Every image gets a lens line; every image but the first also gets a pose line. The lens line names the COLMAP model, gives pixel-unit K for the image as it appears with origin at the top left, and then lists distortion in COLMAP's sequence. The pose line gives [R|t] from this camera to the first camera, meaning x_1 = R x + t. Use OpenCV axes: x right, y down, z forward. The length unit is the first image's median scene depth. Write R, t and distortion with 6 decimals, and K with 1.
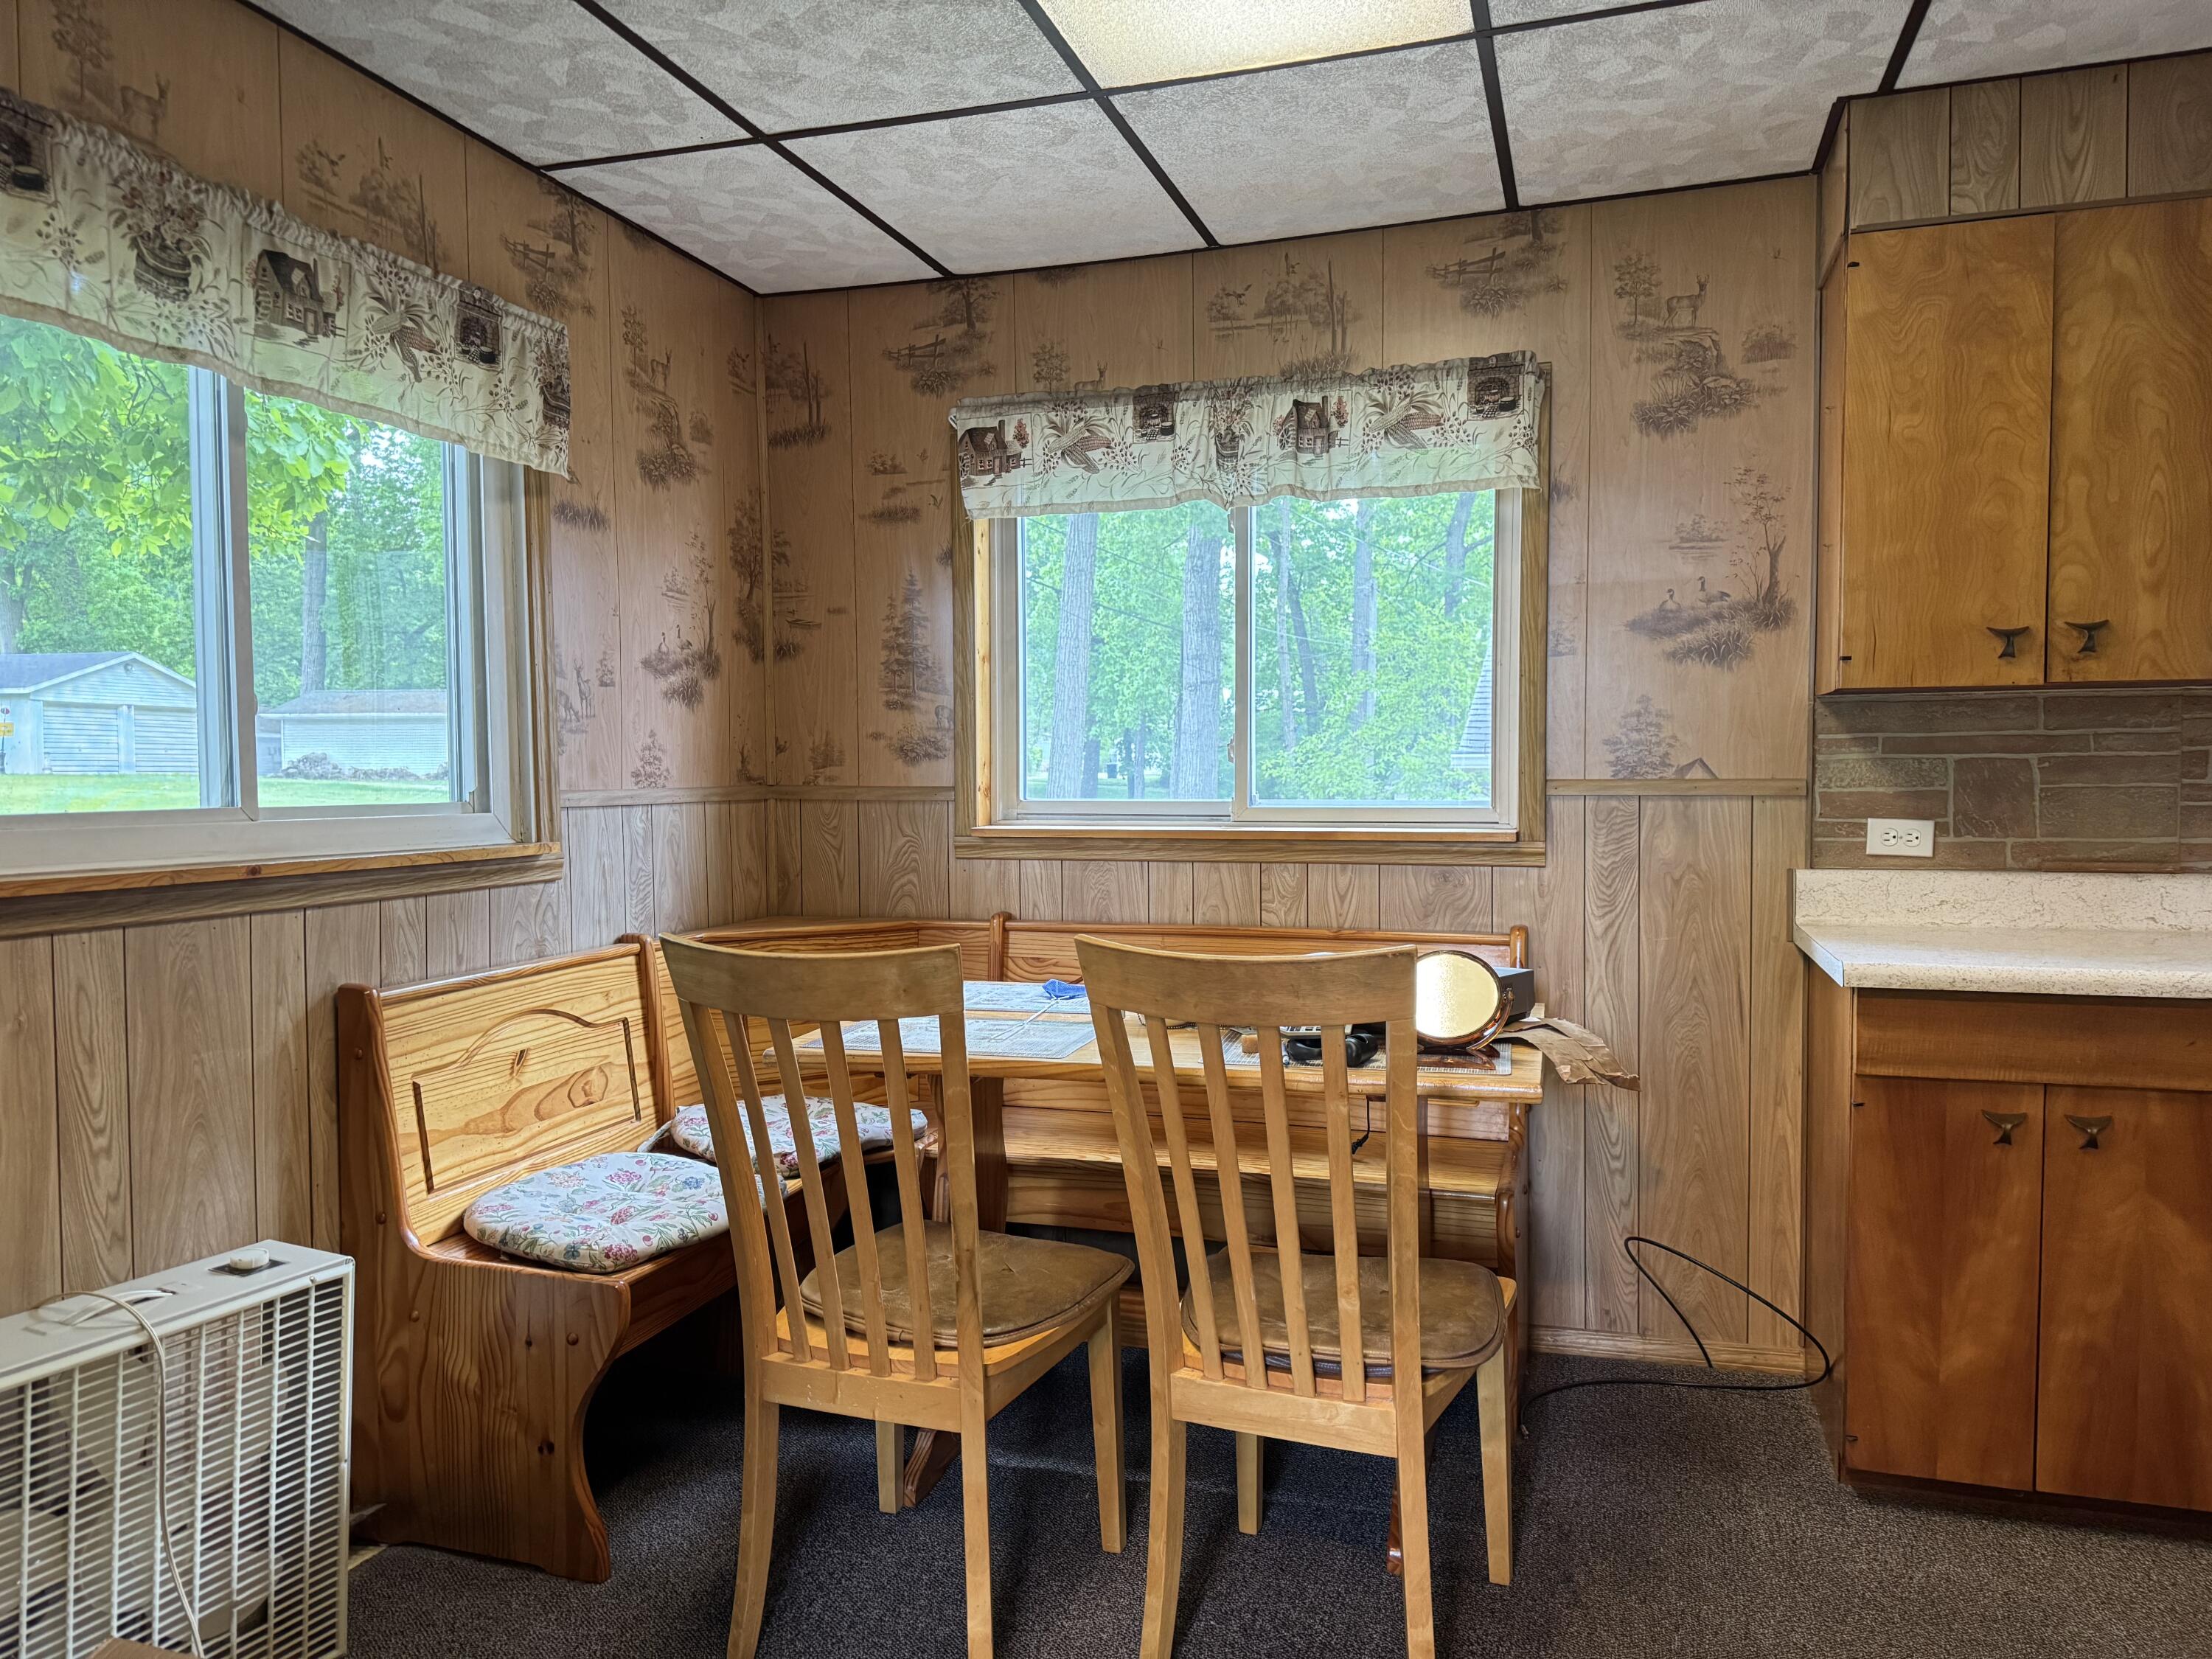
lens RADIAL K [[1560.3, 0, 1104.7], [0, 1560.3, 813.7], [0, 0, 1]] dist [0.025944, -0.014764]
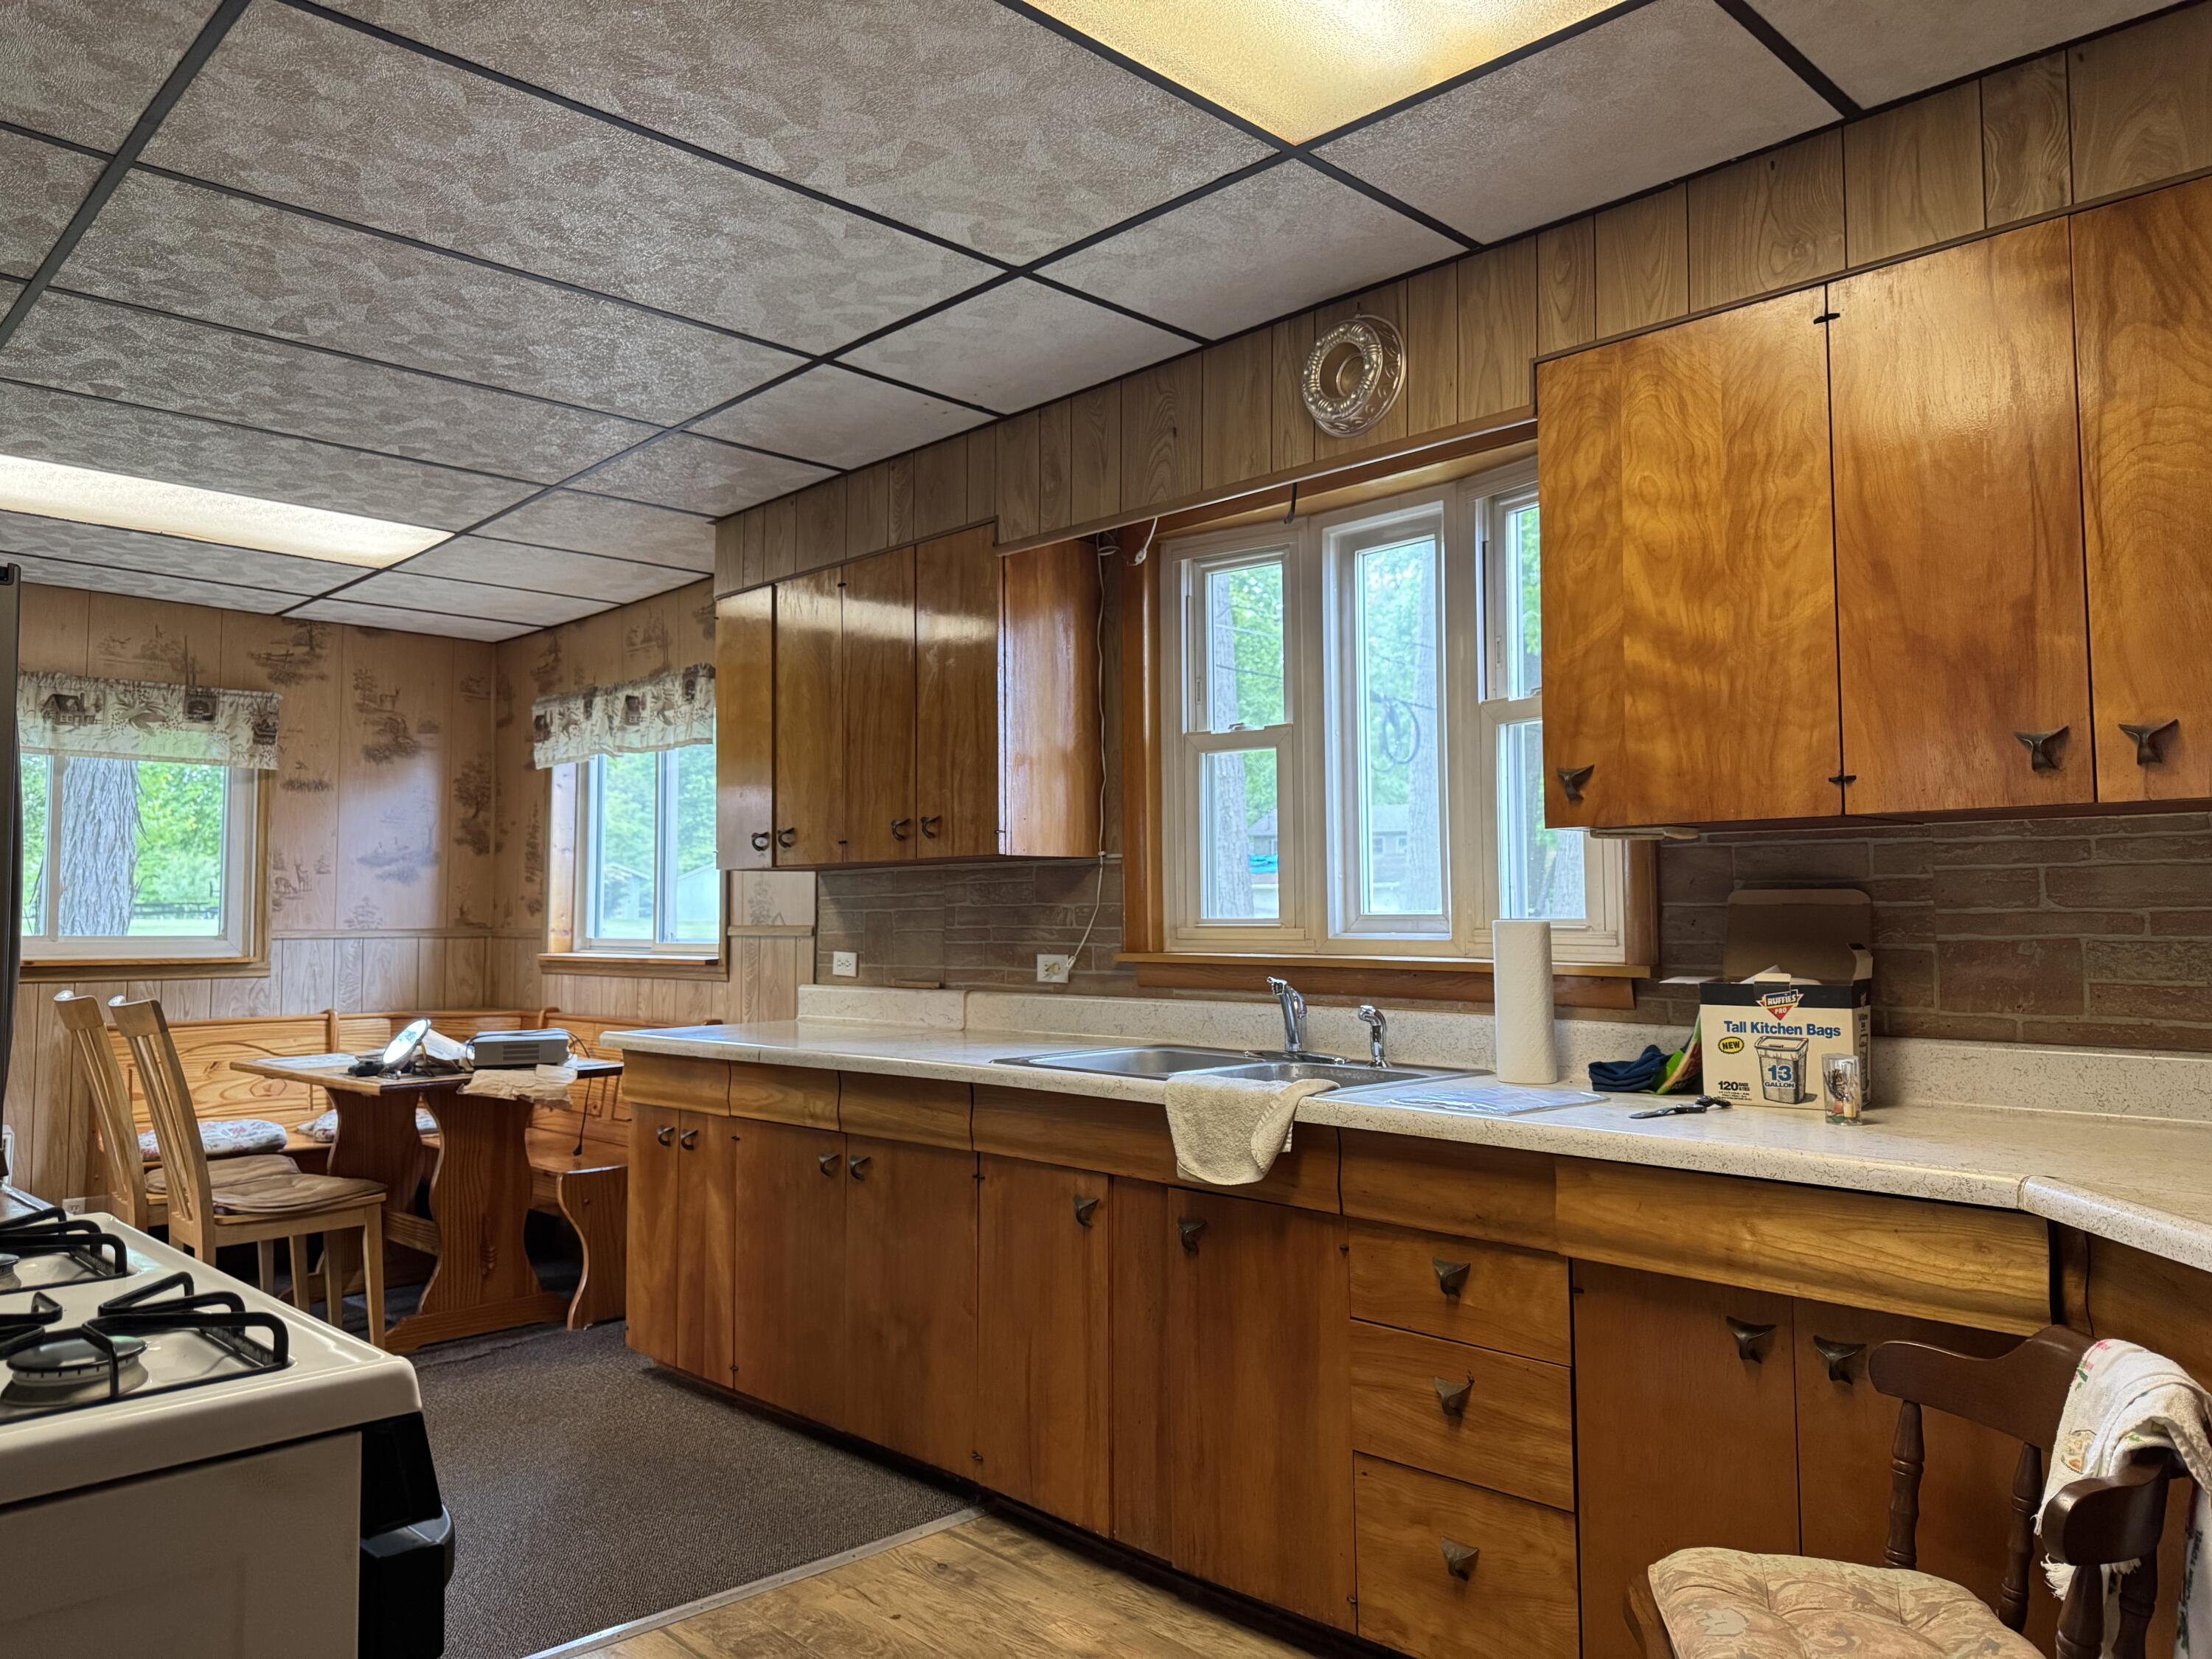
lens RADIAL K [[1560.3, 0, 1089.3], [0, 1560.3, 791.7], [0, 0, 1]] dist [0.025944, -0.014764]
pose [[0.878605, -0.036881, -0.476123, 1.481401], [-0.015419, 0.994303, -0.105472, 0.004744], [0.477301, 0.100010, 0.873030, -0.220520]]
